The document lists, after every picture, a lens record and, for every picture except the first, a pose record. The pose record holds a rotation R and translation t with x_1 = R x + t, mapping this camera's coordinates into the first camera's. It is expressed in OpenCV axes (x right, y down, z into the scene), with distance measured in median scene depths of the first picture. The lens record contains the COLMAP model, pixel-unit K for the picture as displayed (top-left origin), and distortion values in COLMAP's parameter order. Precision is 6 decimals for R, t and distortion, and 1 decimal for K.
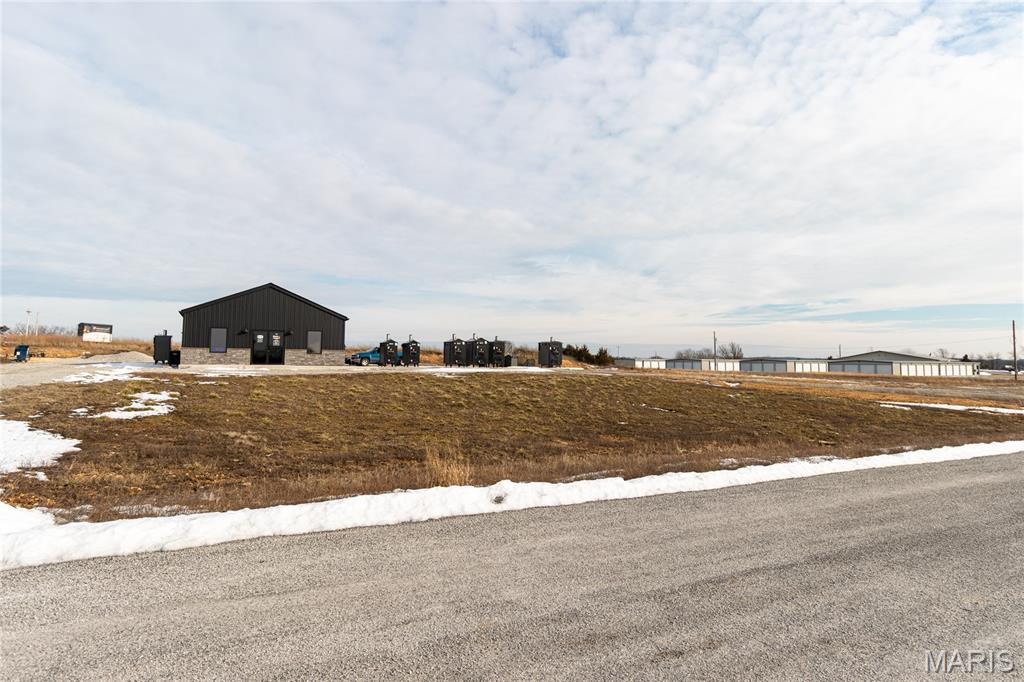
lens RADIAL K [[589.9, 0, 538.4], [0, 589.9, 322.5], [0, 0, 1]] dist [0.006251, -0.000919]
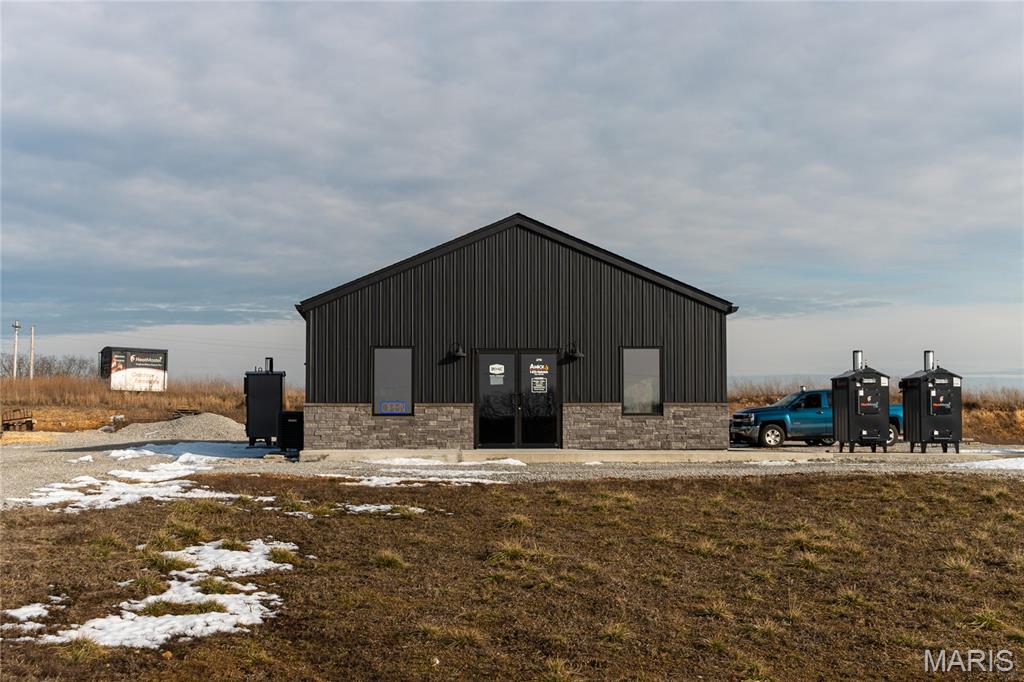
lens RADIAL K [[1661.2, 0, 511.7], [0, 1661.2, 338.7], [0, 0, 1]] dist [0.058728, 0.000000]
pose [[0.911327, -0.033180, -0.410344, -0.058491], [0.038468, 0.999249, 0.004633, 0.002043], [0.409882, -0.020007, 0.911919, 0.105940]]
